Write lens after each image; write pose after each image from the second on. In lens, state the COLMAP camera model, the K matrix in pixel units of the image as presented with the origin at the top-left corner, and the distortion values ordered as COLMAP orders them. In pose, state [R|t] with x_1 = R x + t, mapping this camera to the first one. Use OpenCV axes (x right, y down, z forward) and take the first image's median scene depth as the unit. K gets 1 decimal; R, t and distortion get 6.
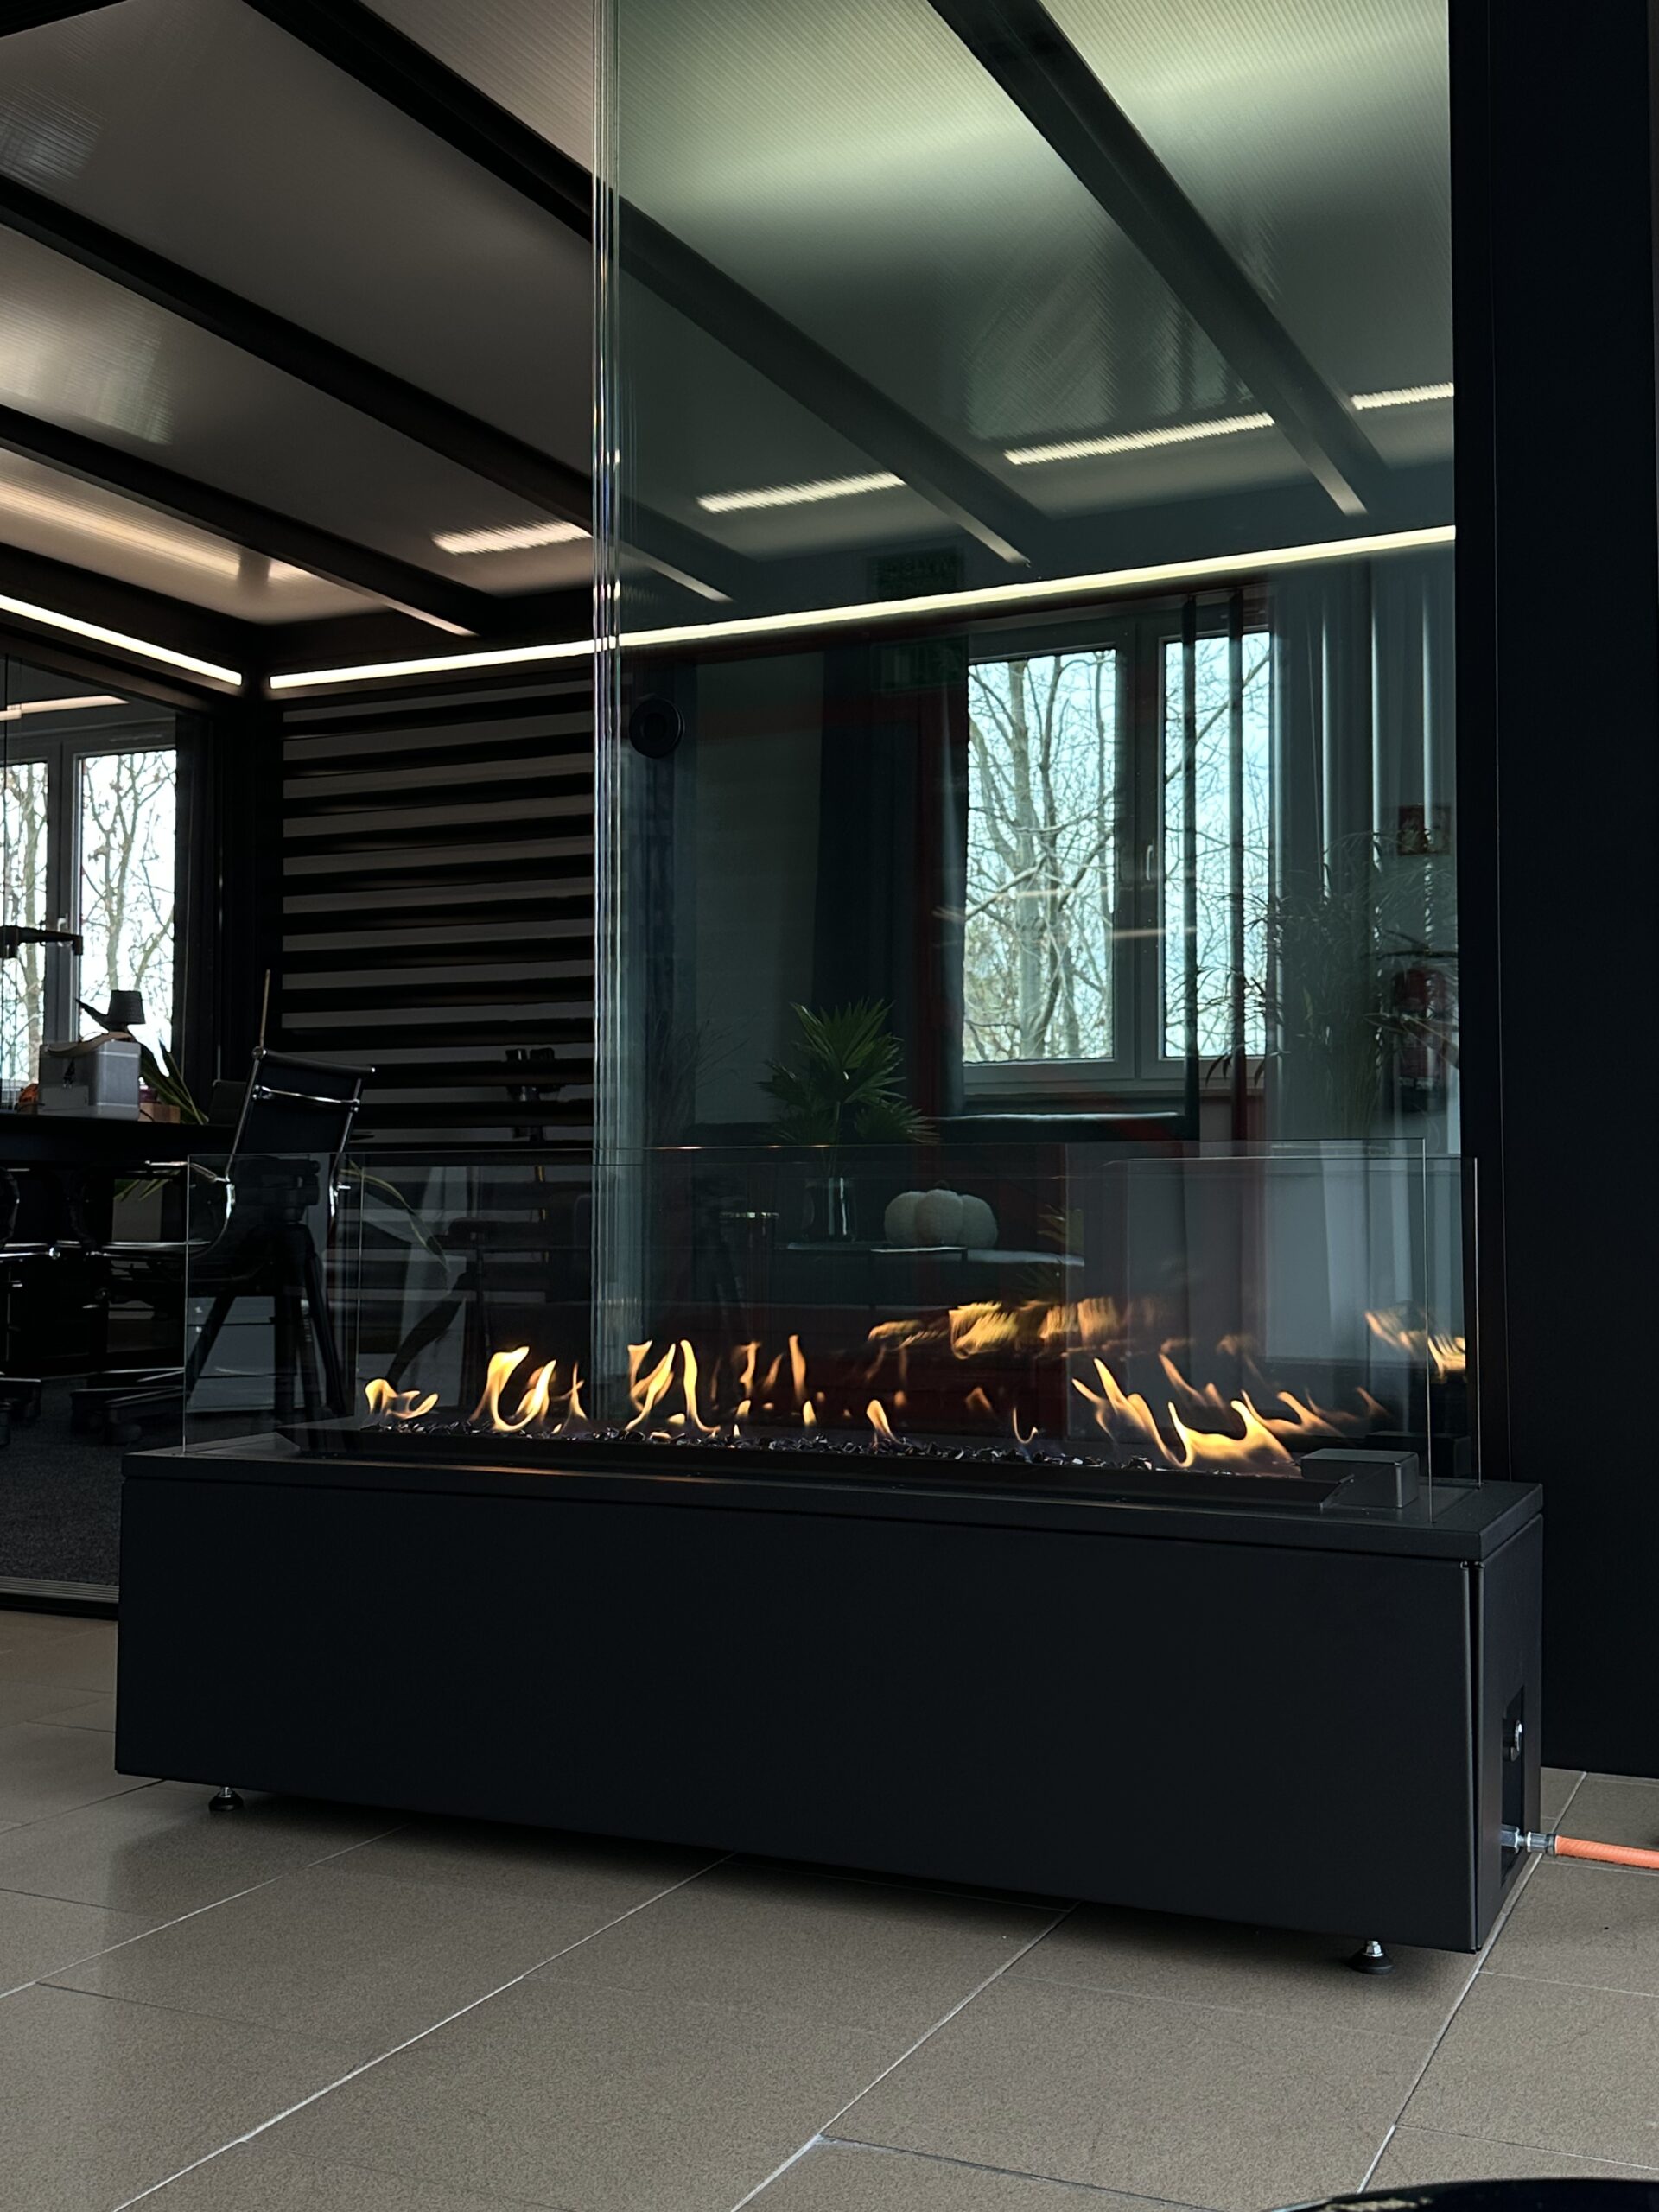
lens RADIAL K [[2266.1, 0, 803.3], [0, 2266.1, 1119.0], [0, 0, 1]] dist [0.170216, -0.371020]
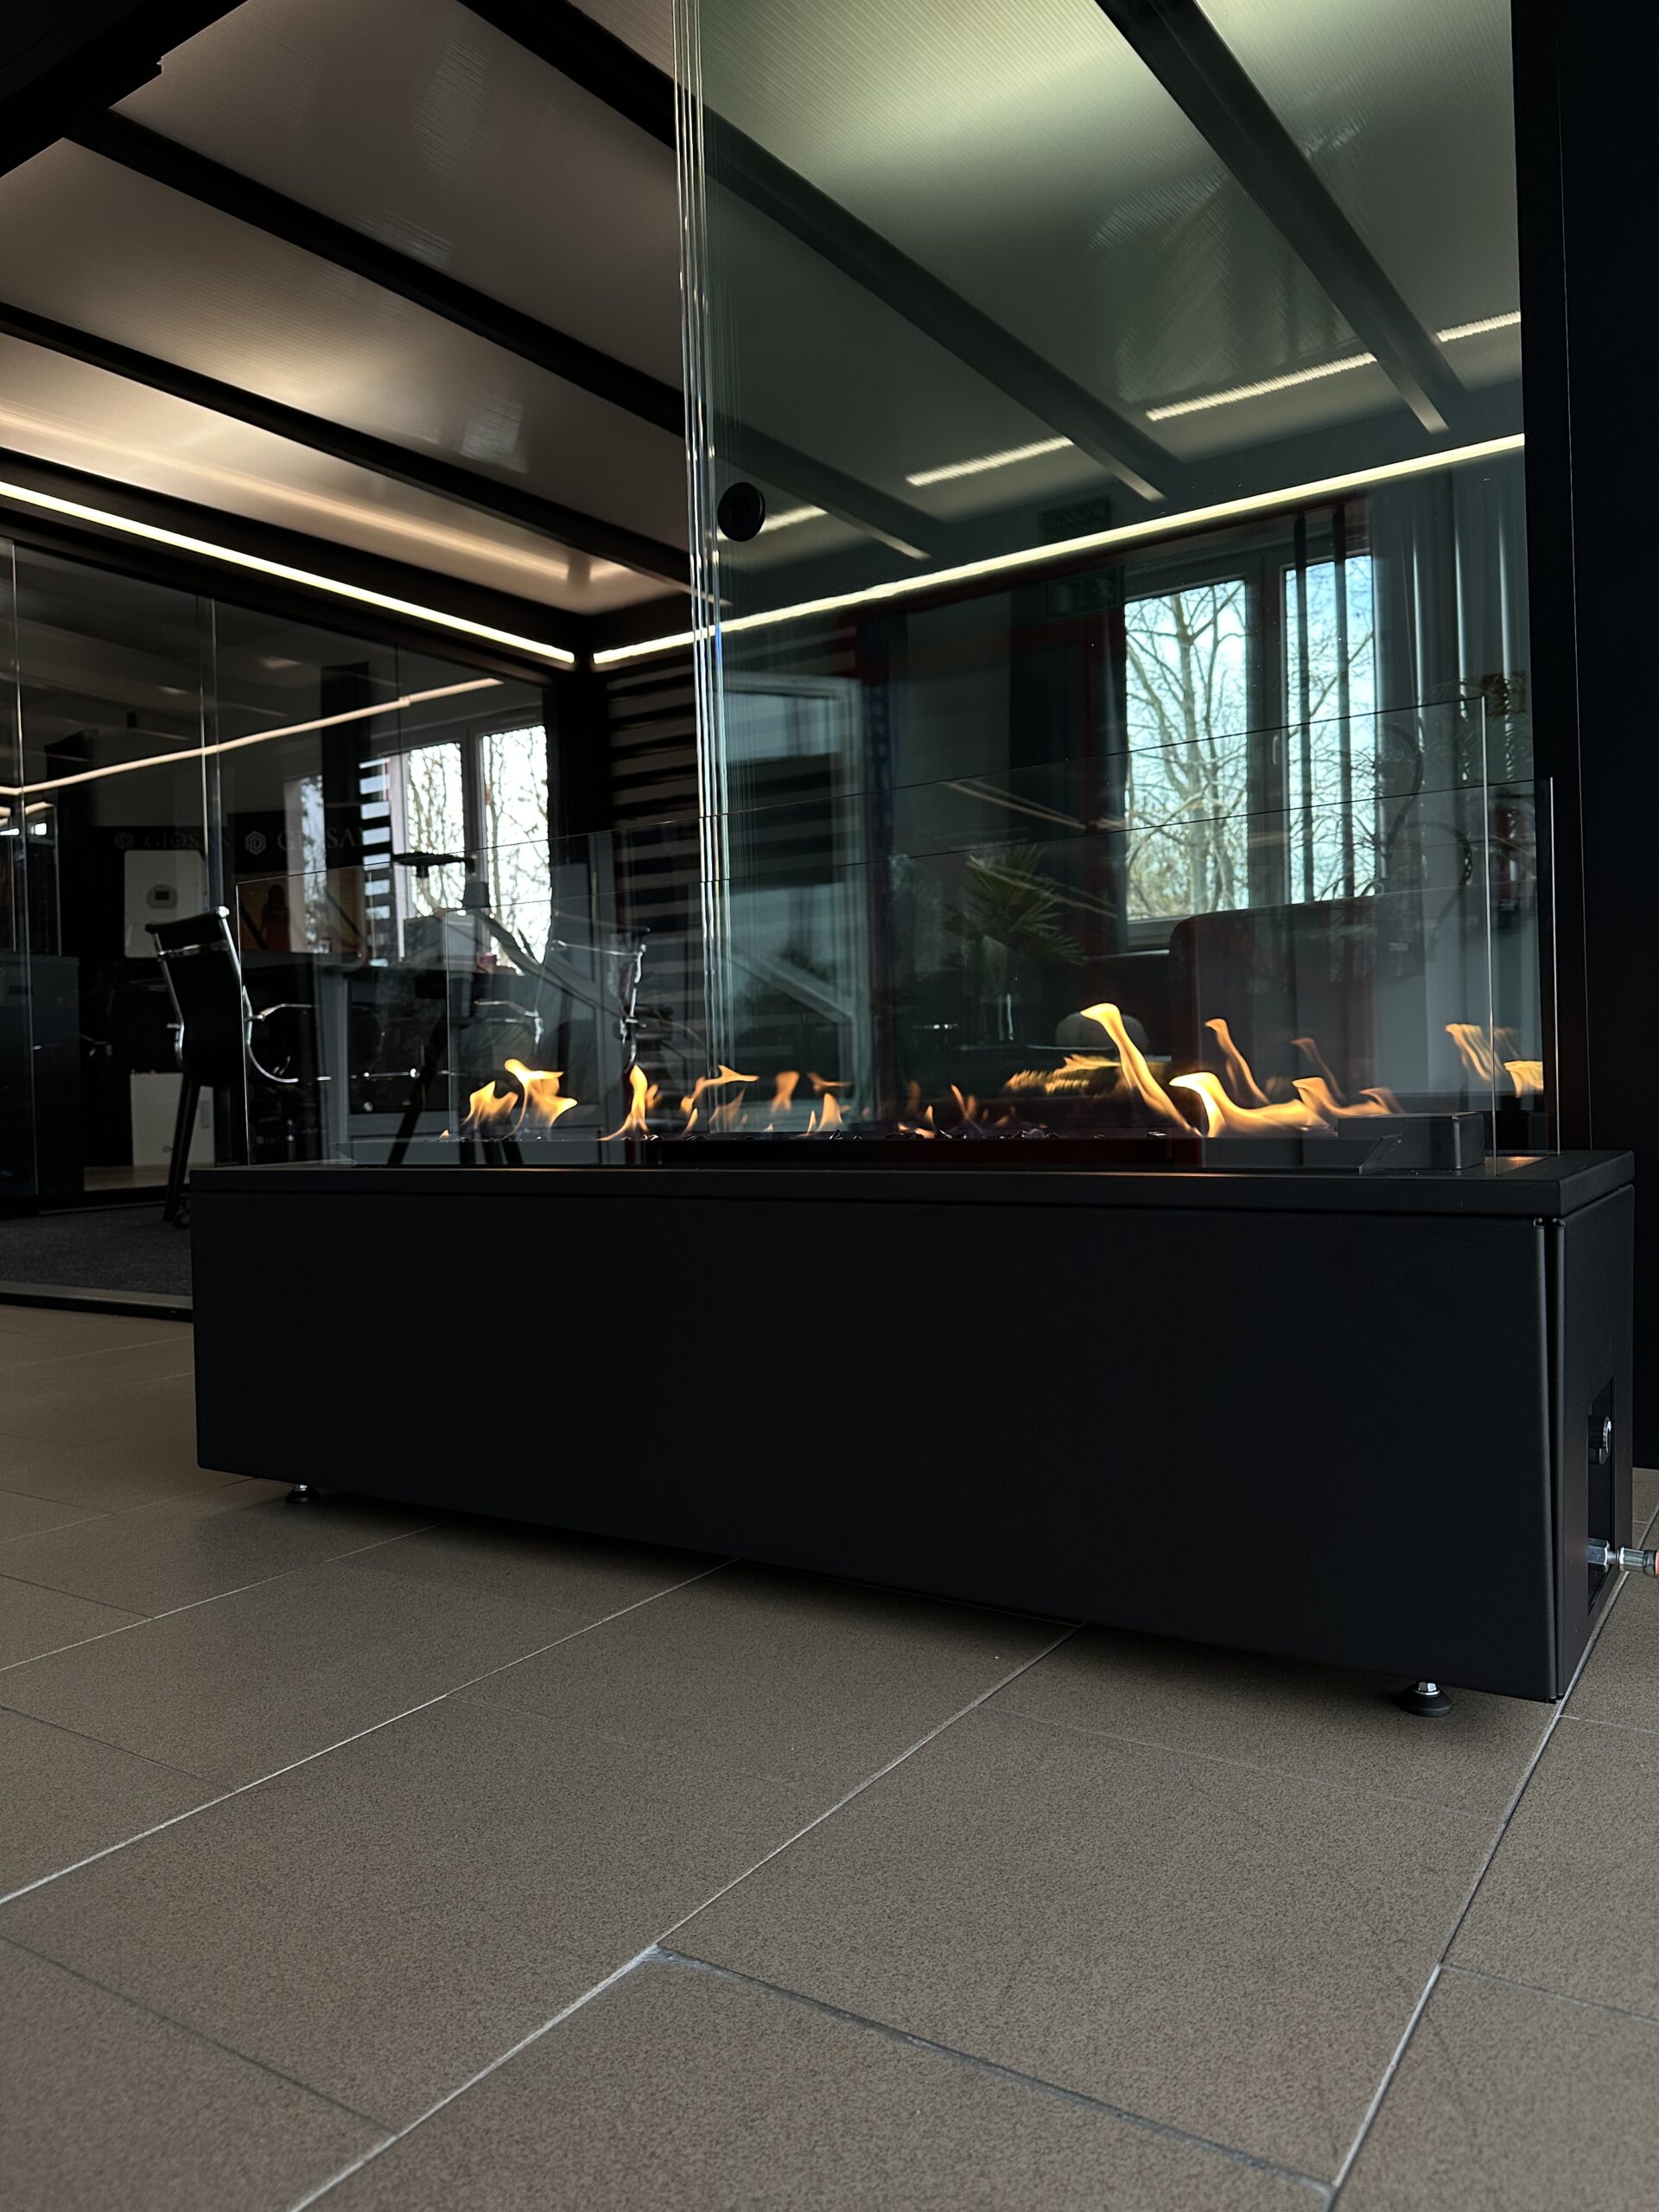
lens RADIAL K [[1575.4, 0, 829.5], [0, 1575.4, 1106.0], [0, 0, 1]] dist [0.052905, -0.075267]
pose [[0.989432, -0.027528, -0.142363, 0.038339], [0.035492, 0.997926, 0.053711, 0.035484], [0.140589, -0.058196, 0.988356, 0.131485]]
